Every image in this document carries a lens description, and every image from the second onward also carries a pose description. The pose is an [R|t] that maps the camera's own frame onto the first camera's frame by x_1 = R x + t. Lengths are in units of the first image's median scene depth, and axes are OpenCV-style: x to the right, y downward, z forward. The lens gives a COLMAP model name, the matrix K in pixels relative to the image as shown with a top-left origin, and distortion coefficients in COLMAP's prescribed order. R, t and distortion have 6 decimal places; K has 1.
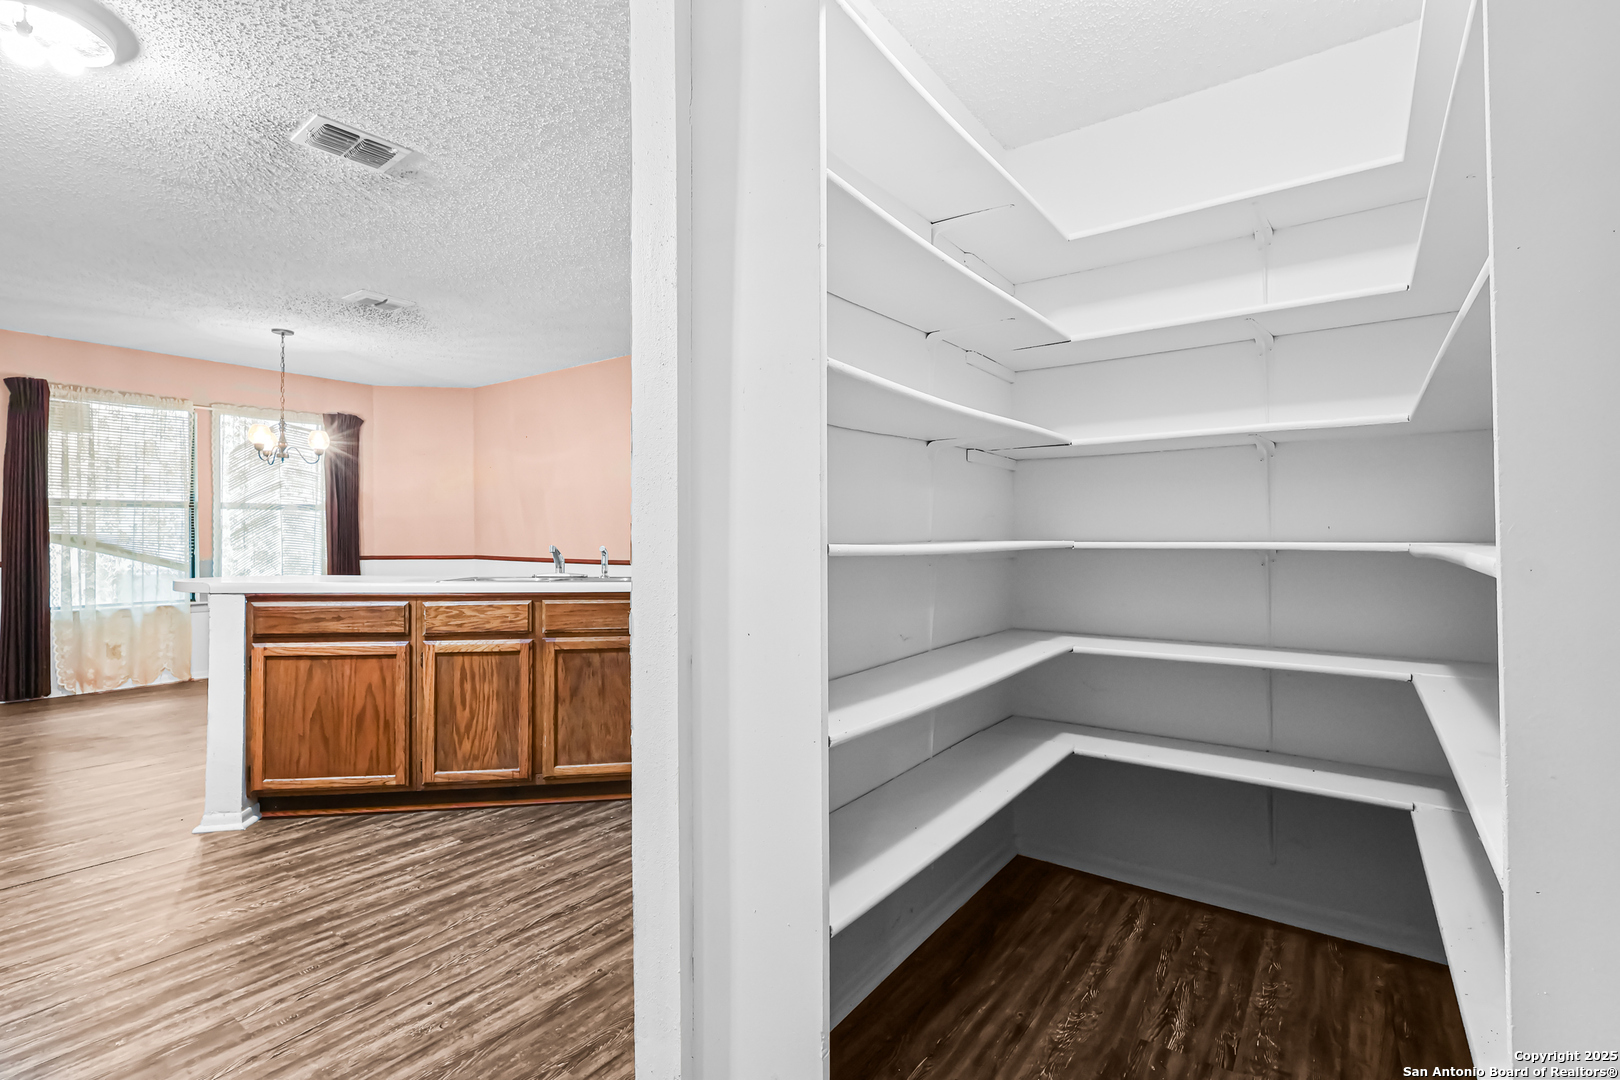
lens RADIAL K [[755.5, 0, 811.3], [0, 755.5, 530.0], [0, 0, 1]] dist [-0.006343, 0.002494]
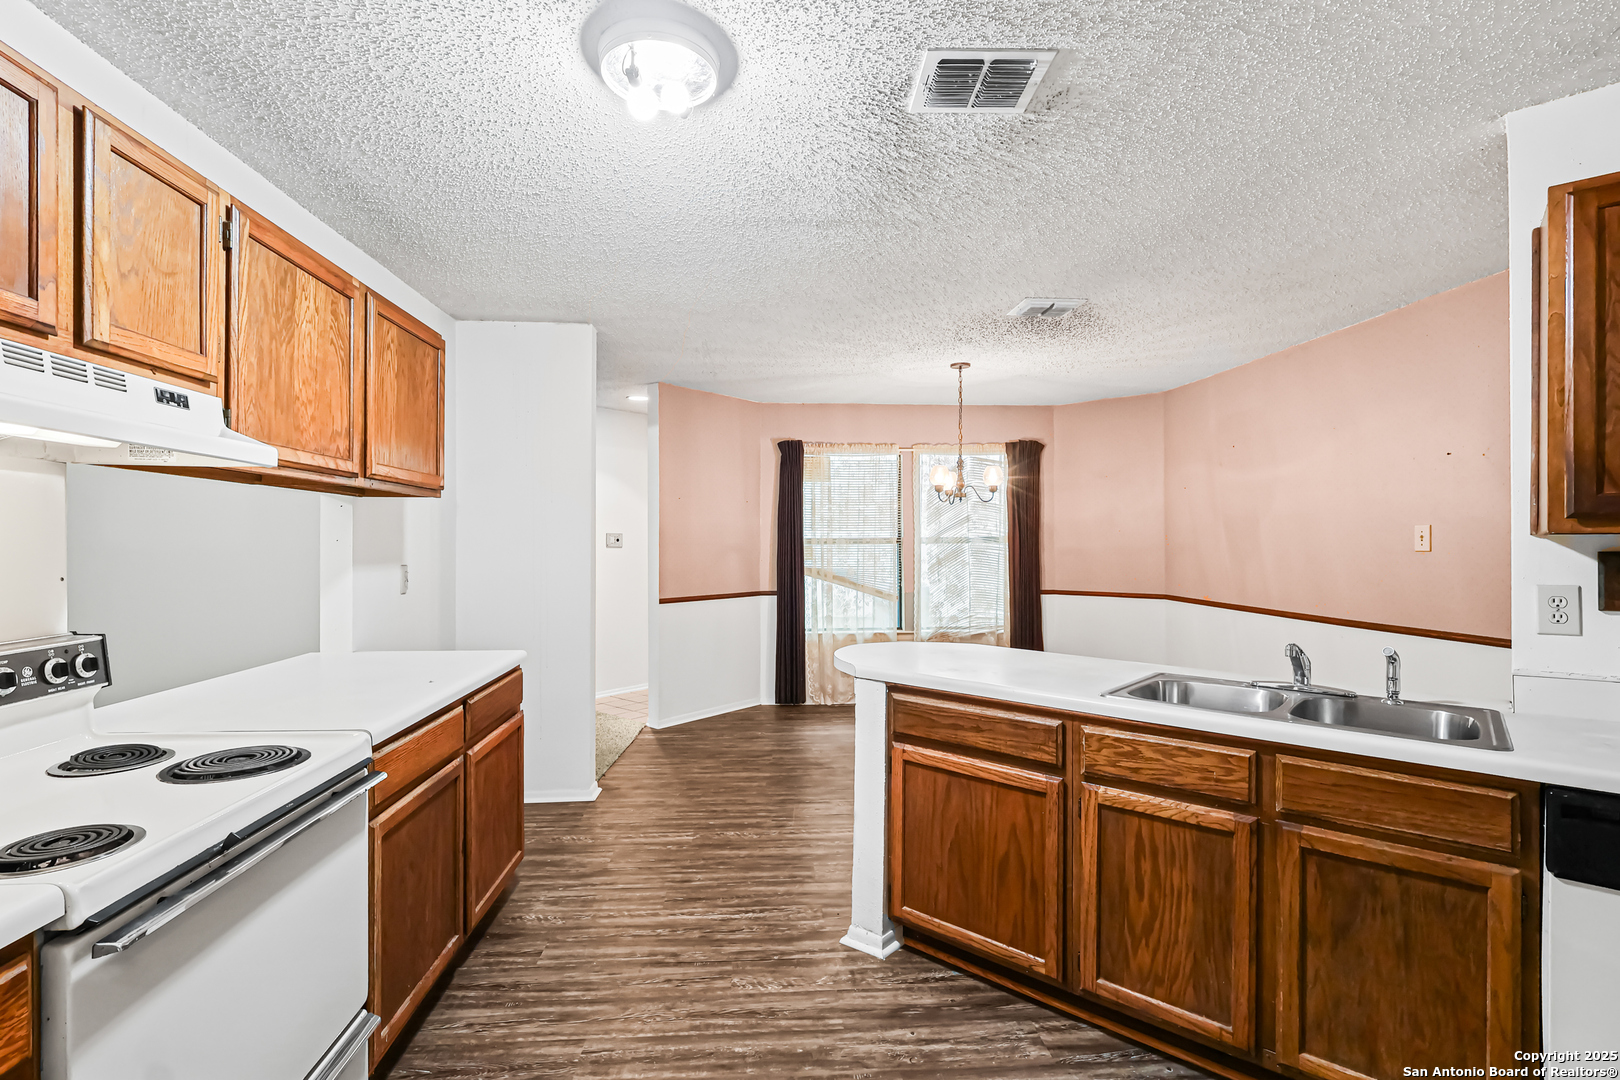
lens RADIAL K [[755.5, 0, 796.4], [0, 755.5, 542.9], [0, 0, 1]] dist [-0.006343, 0.002494]
pose [[0.638193, 0.004710, -0.769862, -0.147327], [0.005873, 0.999922, 0.010986, -0.076673], [0.769854, -0.011533, 0.638116, 0.351562]]
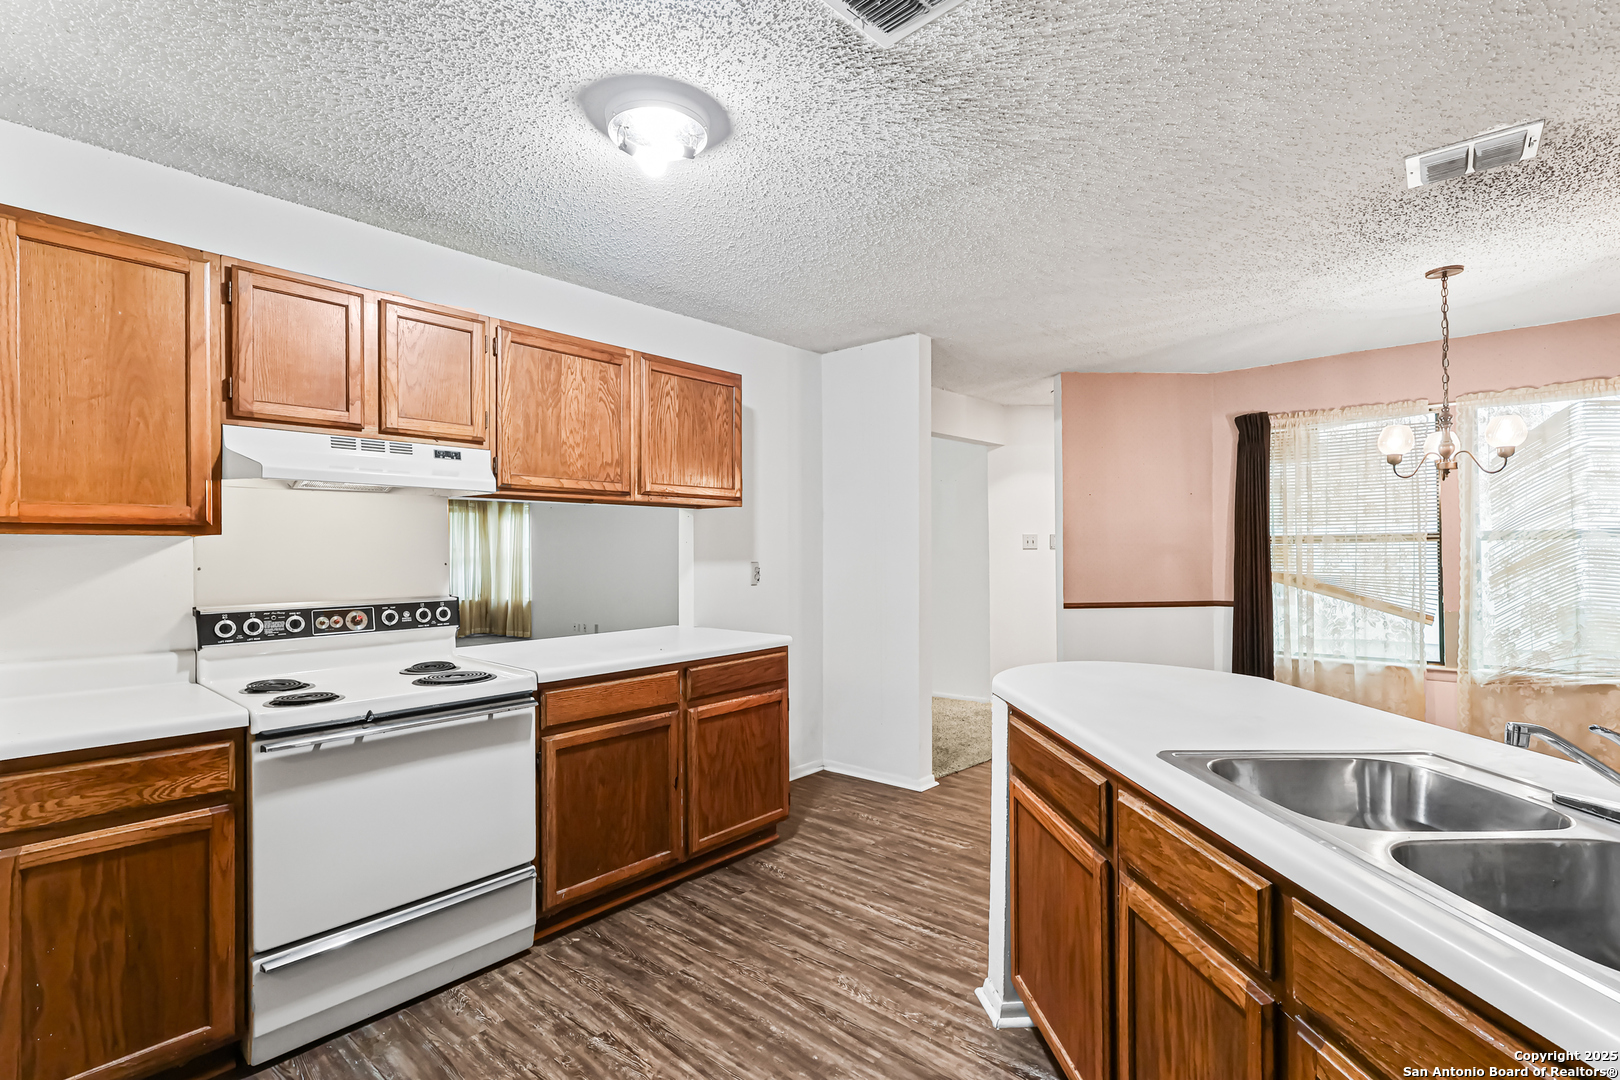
lens RADIAL K [[755.5, 0, 811.7], [0, 755.5, 545.8], [0, 0, 1]] dist [-0.006343, 0.002494]
pose [[-0.103864, -0.001253, -0.994591, -0.015255], [0.018134, 0.999831, -0.003154, -0.059645], [0.994426, -0.018363, -0.103824, 0.828711]]
